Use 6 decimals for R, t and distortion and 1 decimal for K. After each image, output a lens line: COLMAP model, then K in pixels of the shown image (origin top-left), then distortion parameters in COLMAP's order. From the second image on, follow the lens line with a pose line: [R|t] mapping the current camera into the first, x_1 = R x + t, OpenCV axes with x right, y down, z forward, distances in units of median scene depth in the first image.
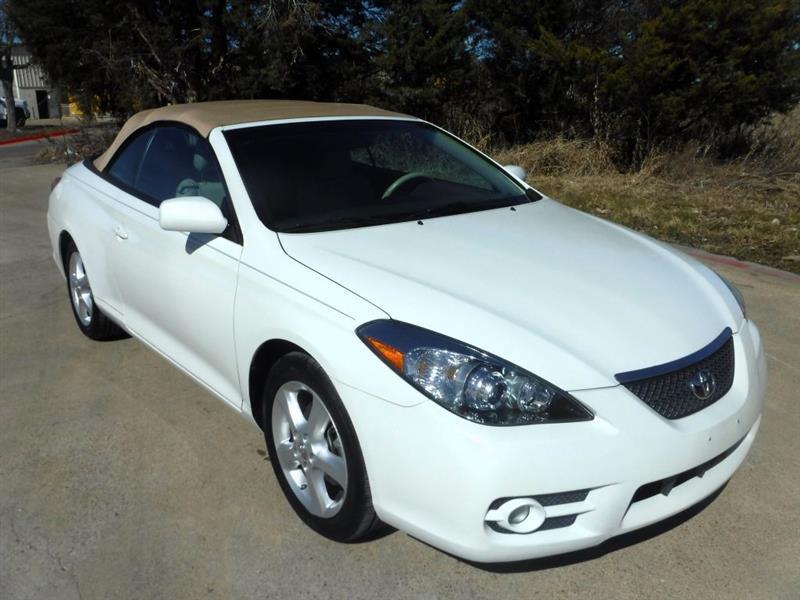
lens RADIAL K [[719.0, 0, 402.0], [0, 719.0, 294.5], [0, 0, 1]] dist [-0.098828, 0.046893]
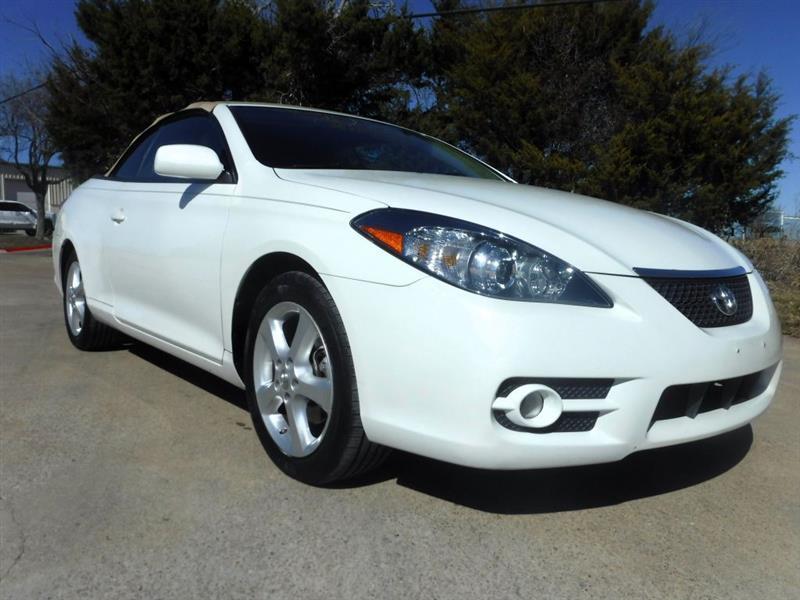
lens RADIAL K [[666.5, 0, 400.3], [0, 666.5, 296.7], [0, 0, 1]] dist [-0.102402, 0.046844]
pose [[0.999376, 0.034307, 0.008426, -0.003659], [-0.032244, 0.983290, -0.179167, 0.268580], [-0.014432, 0.178784, 0.983783, 0.157862]]
